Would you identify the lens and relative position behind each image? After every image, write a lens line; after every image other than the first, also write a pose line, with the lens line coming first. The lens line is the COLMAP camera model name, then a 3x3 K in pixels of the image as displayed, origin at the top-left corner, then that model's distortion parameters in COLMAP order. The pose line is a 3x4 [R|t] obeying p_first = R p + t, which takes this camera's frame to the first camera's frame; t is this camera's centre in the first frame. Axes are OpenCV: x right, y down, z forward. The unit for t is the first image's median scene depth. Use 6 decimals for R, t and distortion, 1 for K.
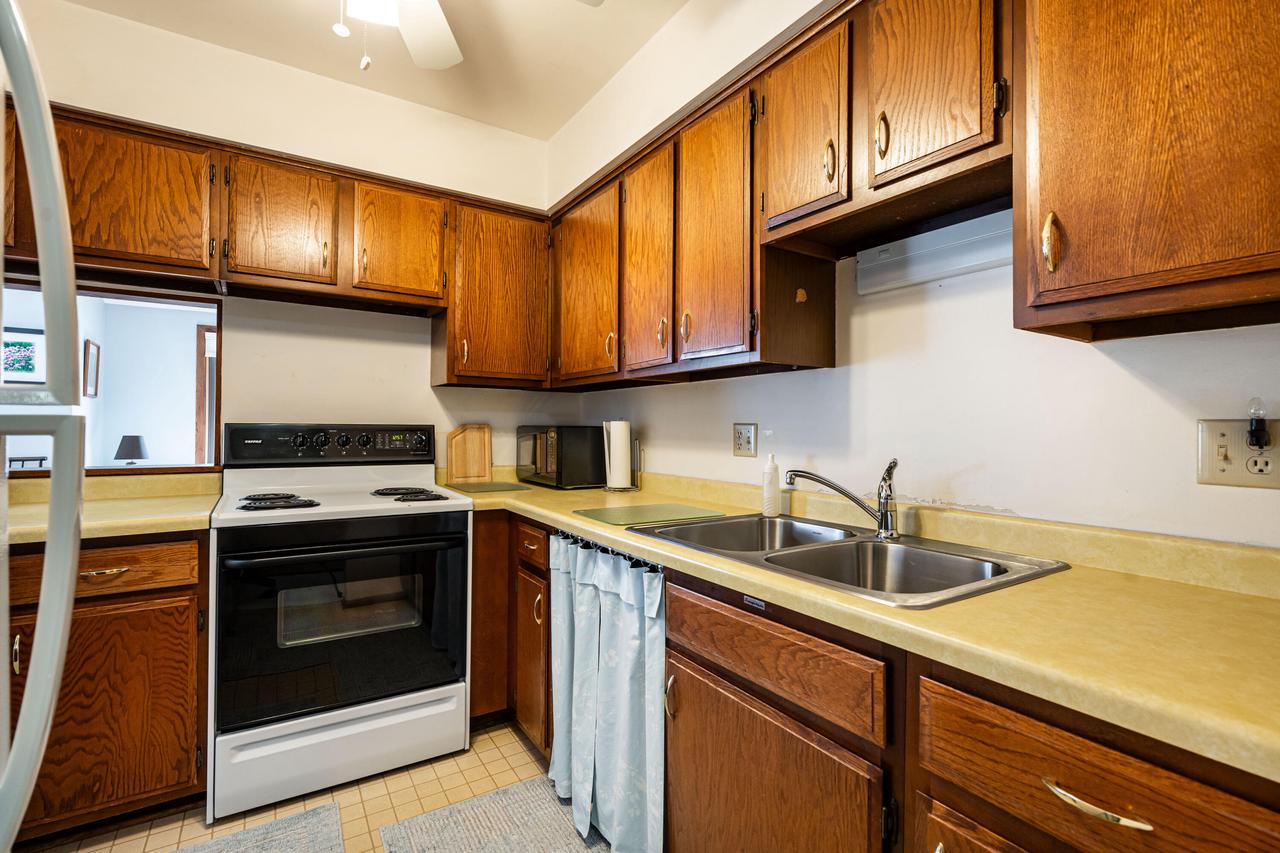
lens RADIAL K [[583.0, 0, 645.9], [0, 583.0, 424.3], [0, 0, 1]] dist [0.001283, -0.001393]
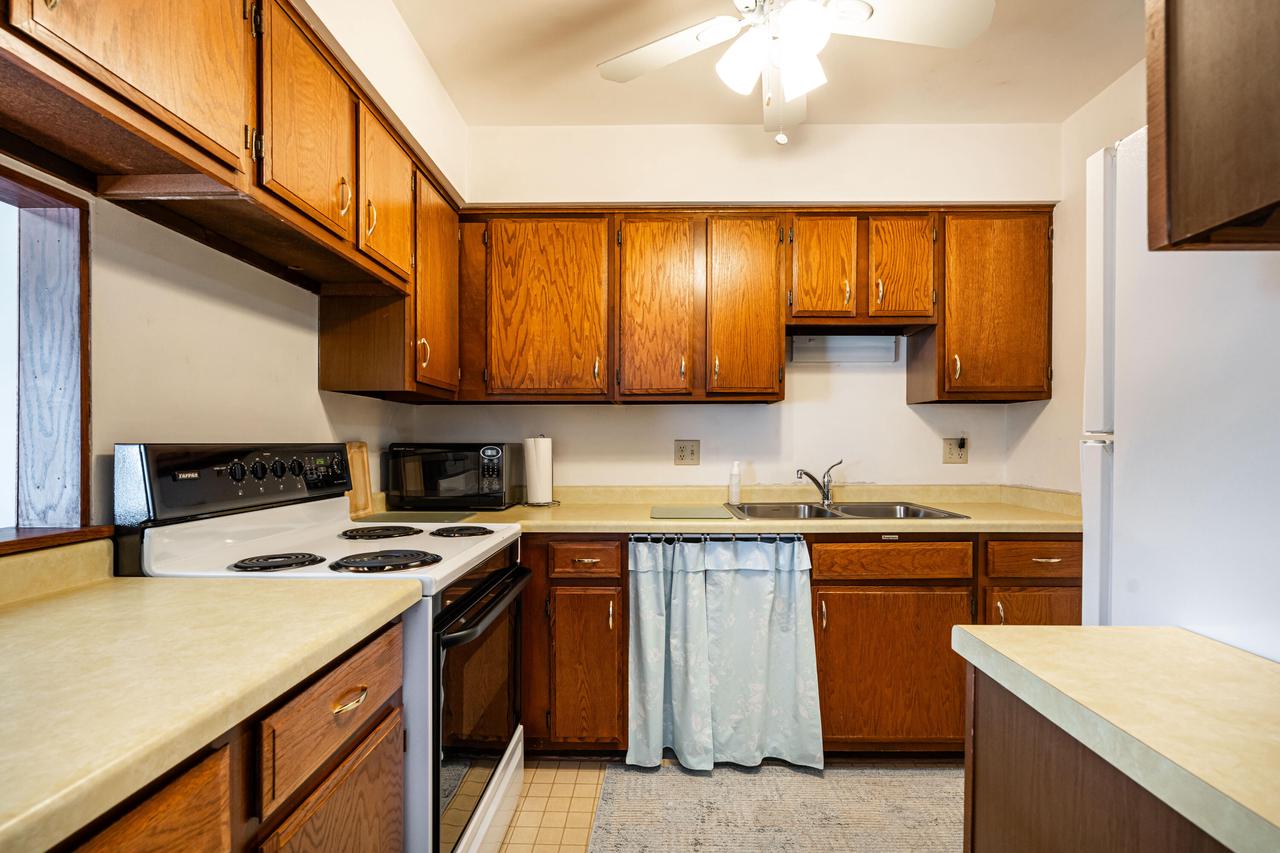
lens RADIAL K [[583.0, 0, 657.8], [0, 583.0, 448.1], [0, 0, 1]] dist [0.001283, -0.001393]
pose [[0.547104, -0.015296, 0.836925, -1.159621], [0.000901, 0.999843, 0.017685, -0.008018], [-0.837064, -0.008921, 0.547032, 0.395896]]
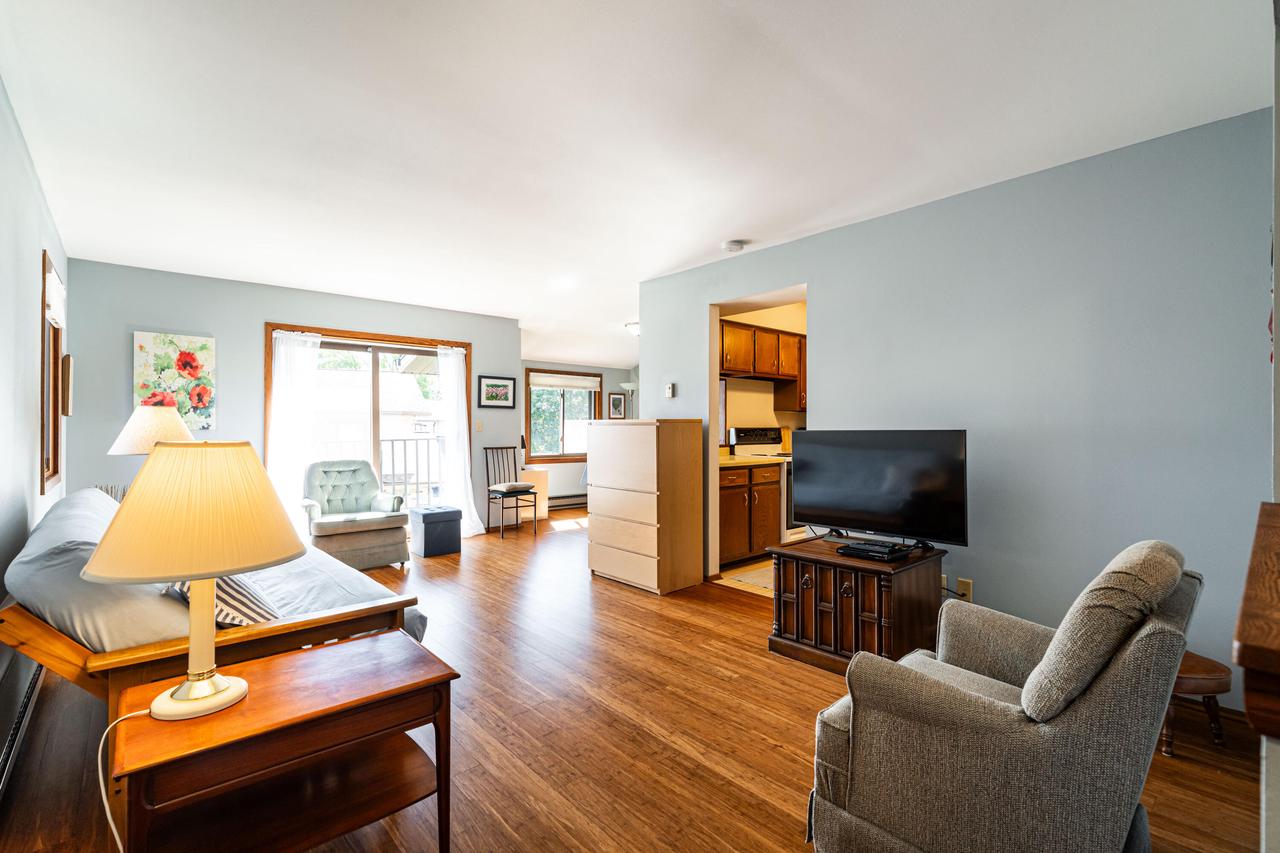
lens RADIAL K [[583.0, 0, 642.6], [0, 583.0, 424.0], [0, 0, 1]] dist [0.001283, -0.001393]
pose [[0.988515, -0.005460, 0.151021, -1.928609], [0.006124, 0.999974, -0.003932, -0.012484], [-0.150995, 0.004812, 0.988523, -1.896610]]
